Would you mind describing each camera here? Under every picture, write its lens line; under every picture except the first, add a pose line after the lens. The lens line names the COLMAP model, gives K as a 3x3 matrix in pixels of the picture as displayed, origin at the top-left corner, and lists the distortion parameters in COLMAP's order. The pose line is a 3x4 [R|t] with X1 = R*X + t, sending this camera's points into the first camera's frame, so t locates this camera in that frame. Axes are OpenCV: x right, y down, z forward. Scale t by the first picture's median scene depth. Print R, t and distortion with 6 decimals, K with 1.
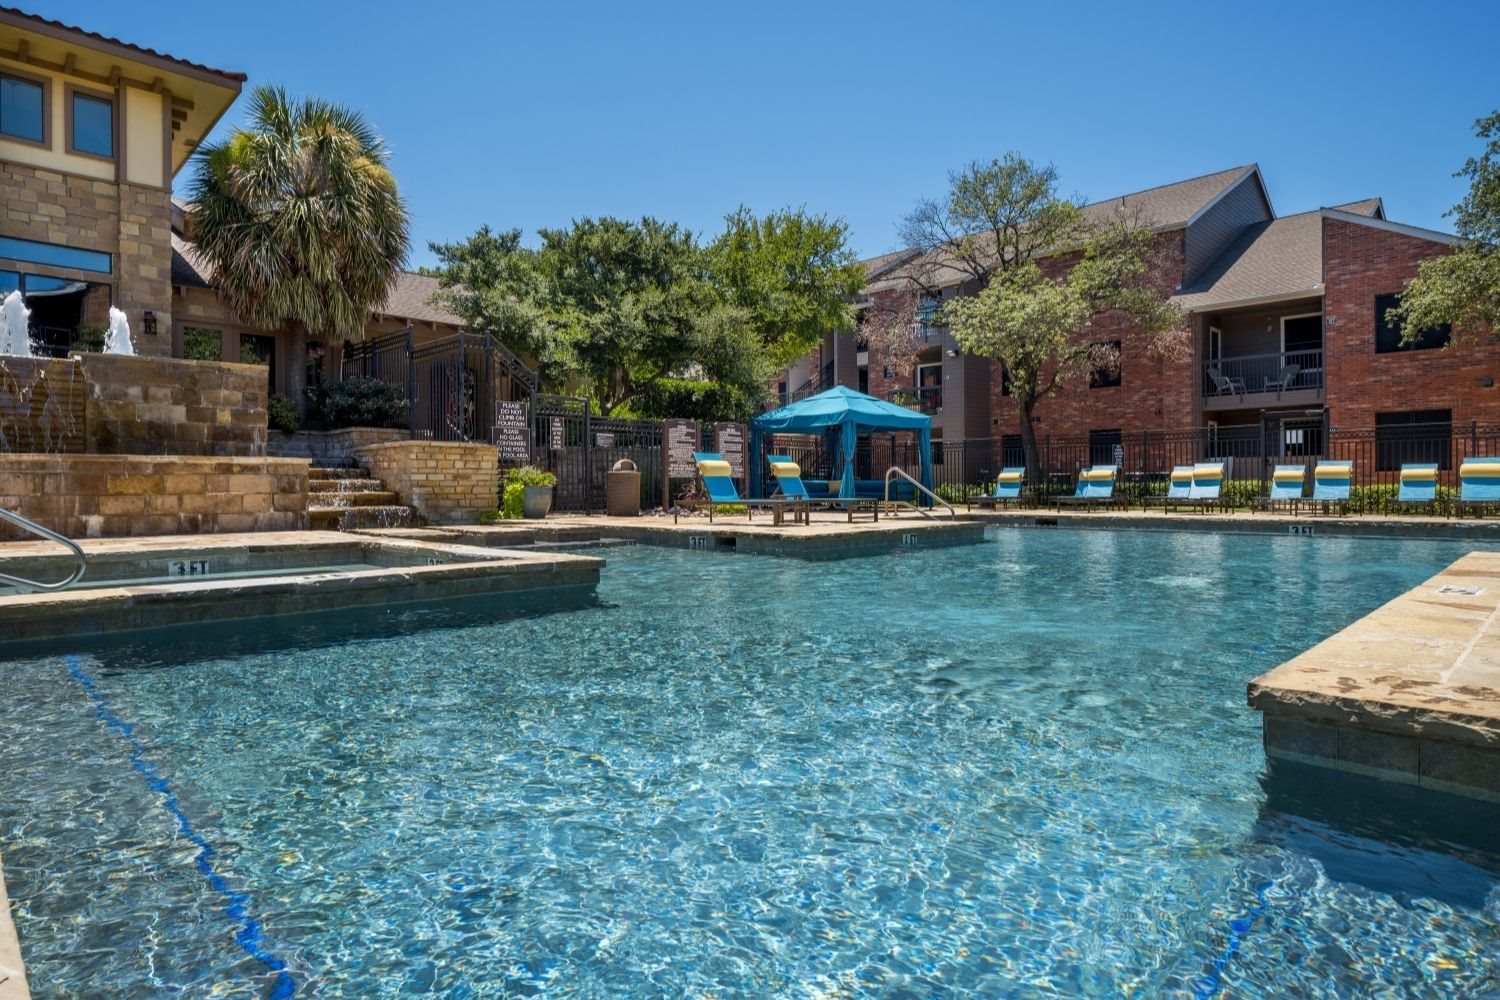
lens RADIAL K [[840.2, 0, 750.0], [0, 840.2, 497.3], [0, 0, 1]] dist [-0.001870, -0.000399]
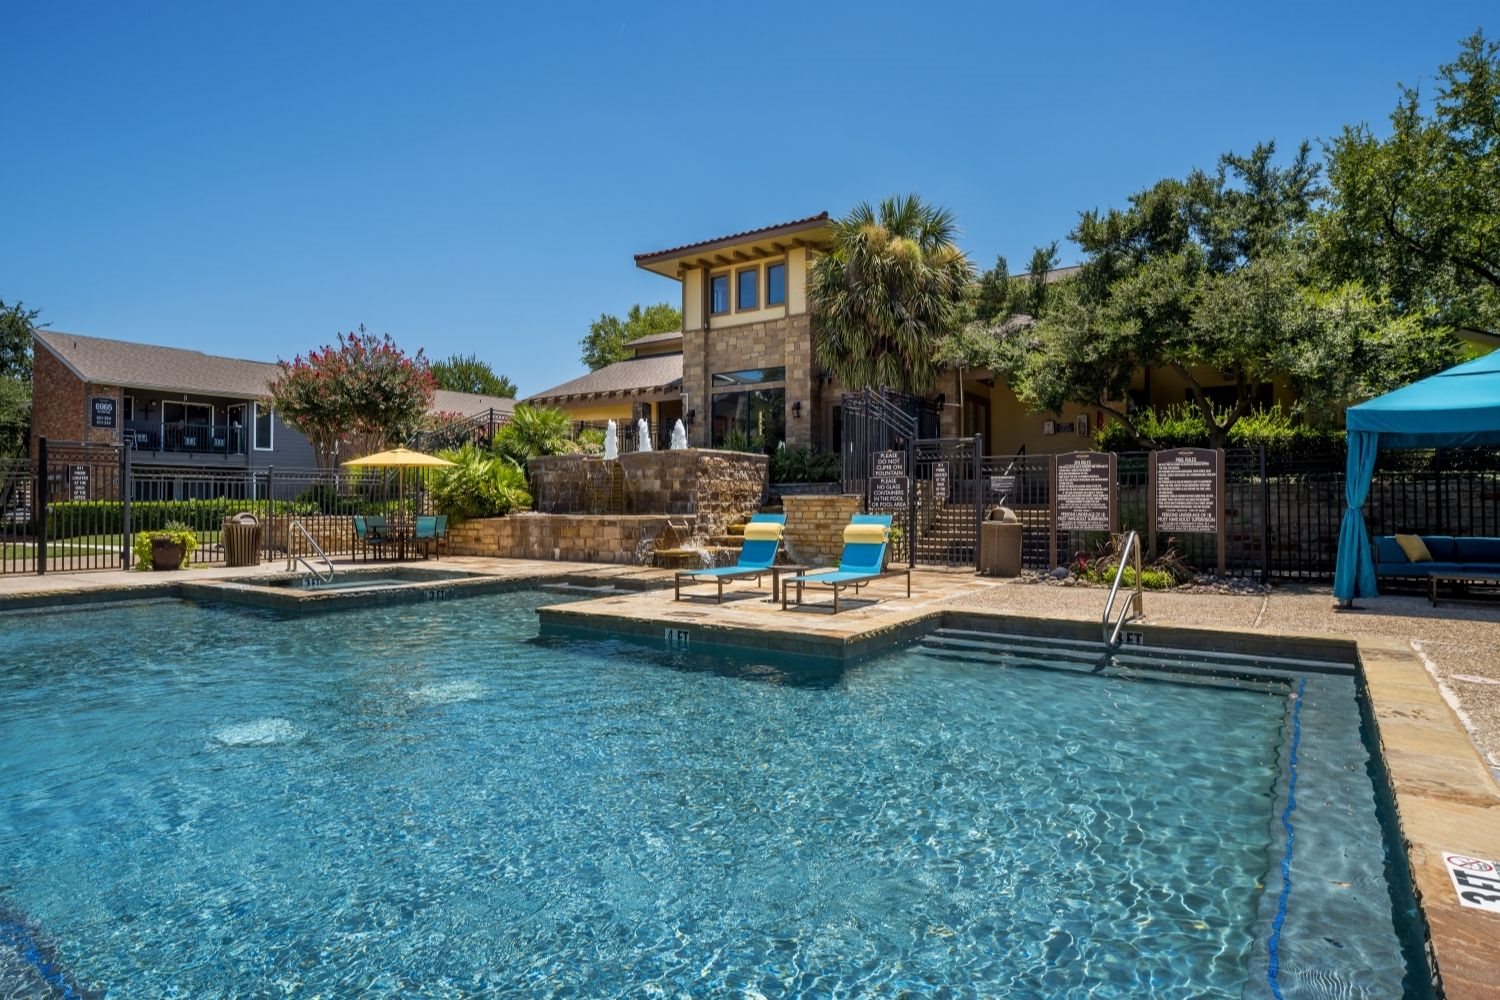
lens RADIAL K [[840.2, 0, 751.5], [0, 840.2, 498.0], [0, 0, 1]] dist [-0.001870, -0.000399]
pose [[0.198756, 0.000337, -0.980049, 0.738258], [-0.008960, 0.999959, -0.001473, -0.060360], [0.980008, 0.009074, 0.198751, 0.701561]]
